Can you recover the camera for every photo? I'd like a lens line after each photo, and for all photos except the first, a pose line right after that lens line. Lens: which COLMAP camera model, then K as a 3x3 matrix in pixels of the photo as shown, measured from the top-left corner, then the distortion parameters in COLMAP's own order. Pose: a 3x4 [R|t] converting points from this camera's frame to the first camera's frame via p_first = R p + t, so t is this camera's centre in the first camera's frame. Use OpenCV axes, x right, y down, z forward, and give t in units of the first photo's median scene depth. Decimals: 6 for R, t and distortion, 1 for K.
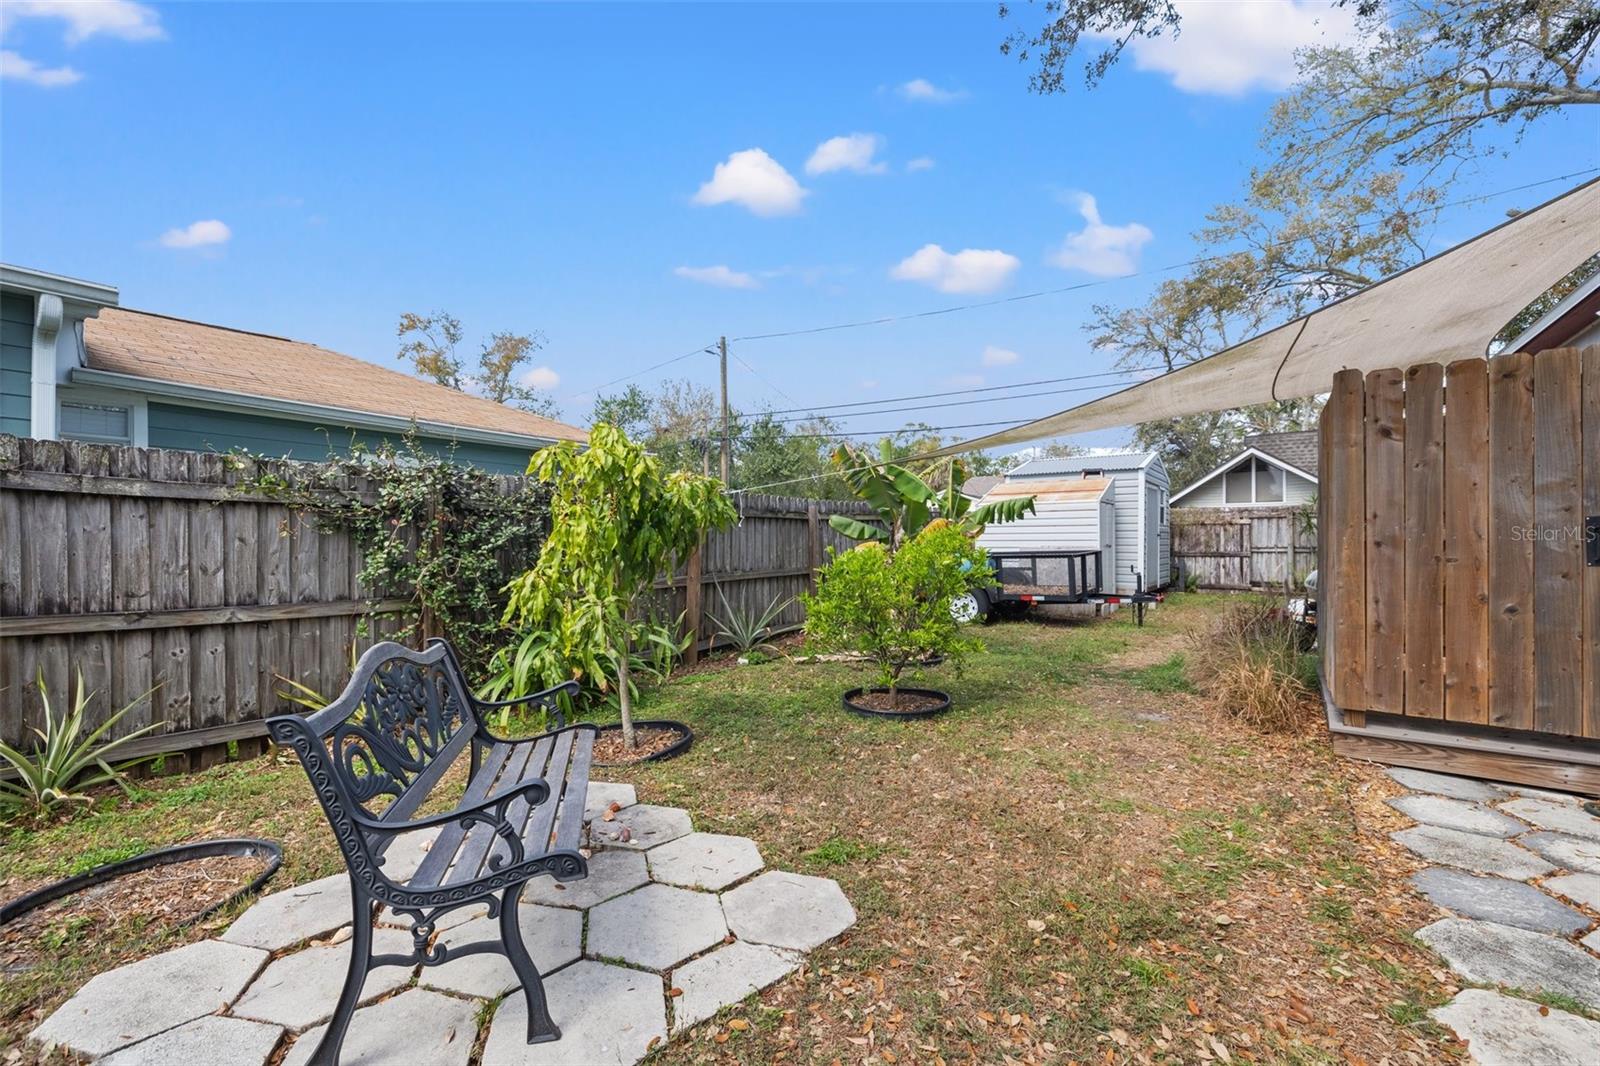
lens RADIAL K [[680.2, 0, 797.6], [0, 680.2, 541.9], [0, 0, 1]] dist [0.003136, 0.000127]
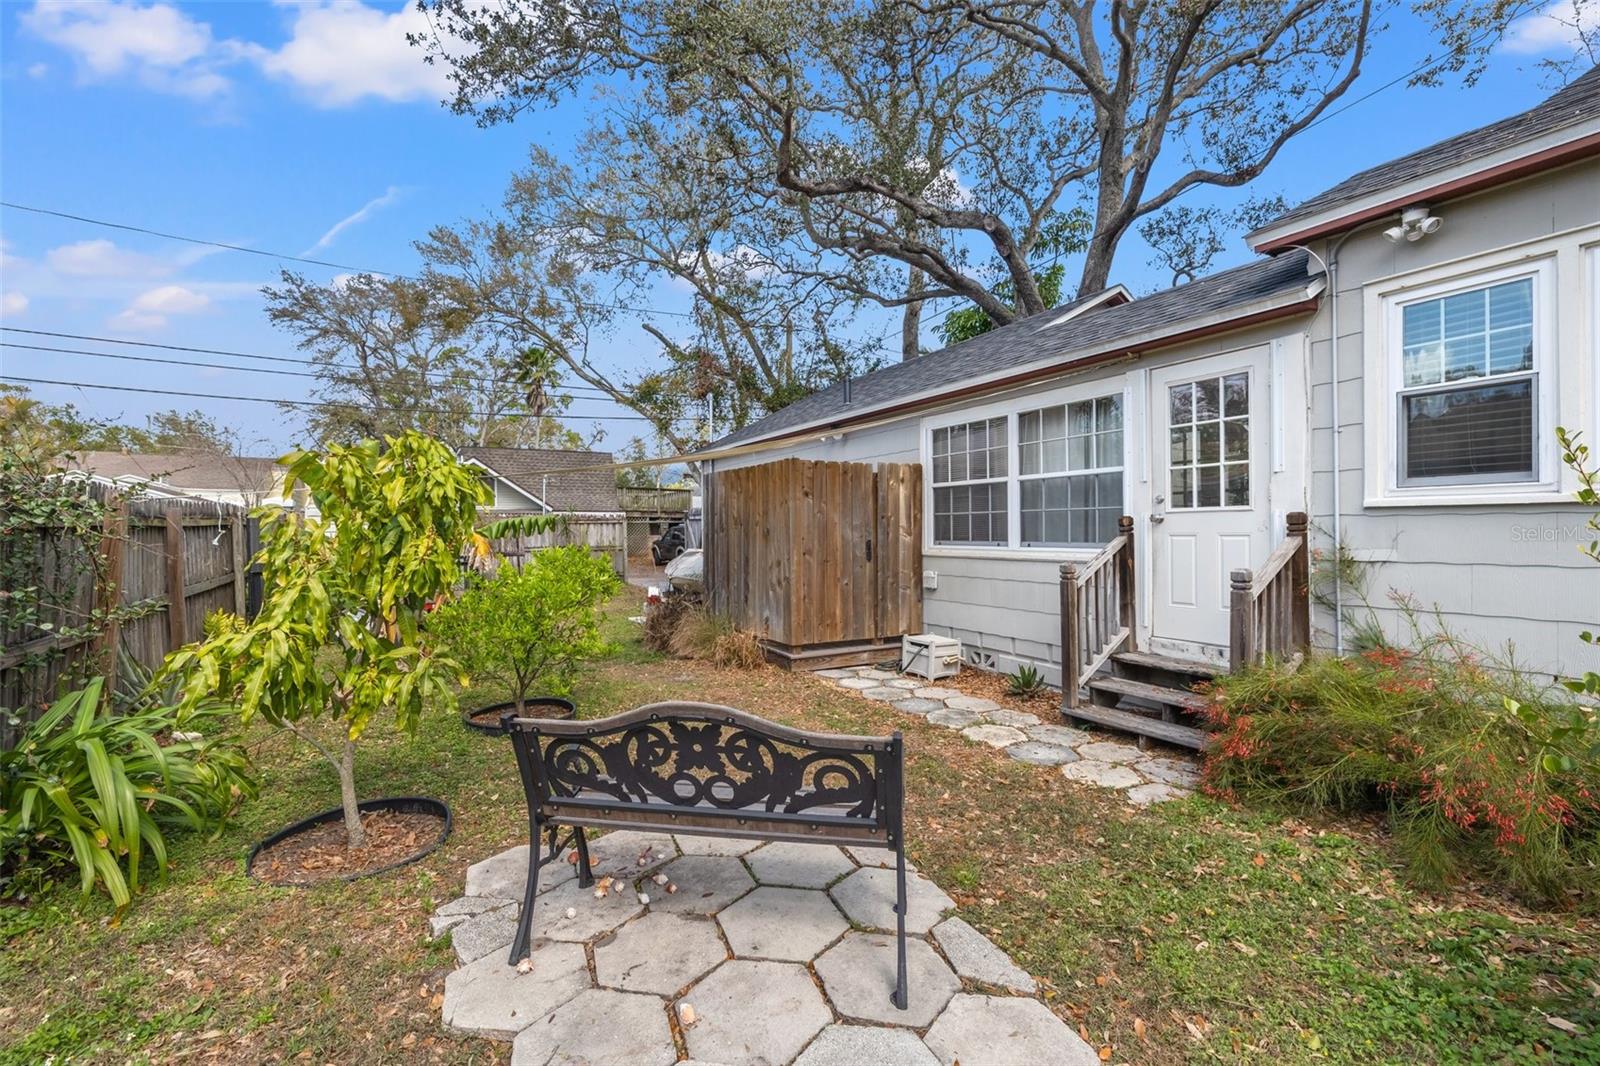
lens RADIAL K [[680.2, 0, 797.6], [0, 680.2, 541.9], [0, 0, 1]] dist [0.003136, 0.000127]
pose [[0.404677, -0.020254, 0.914235, -0.368175], [0.010849, 0.999791, 0.017347, -0.026893], [-0.914395, 0.002898, 0.404812, 0.115998]]
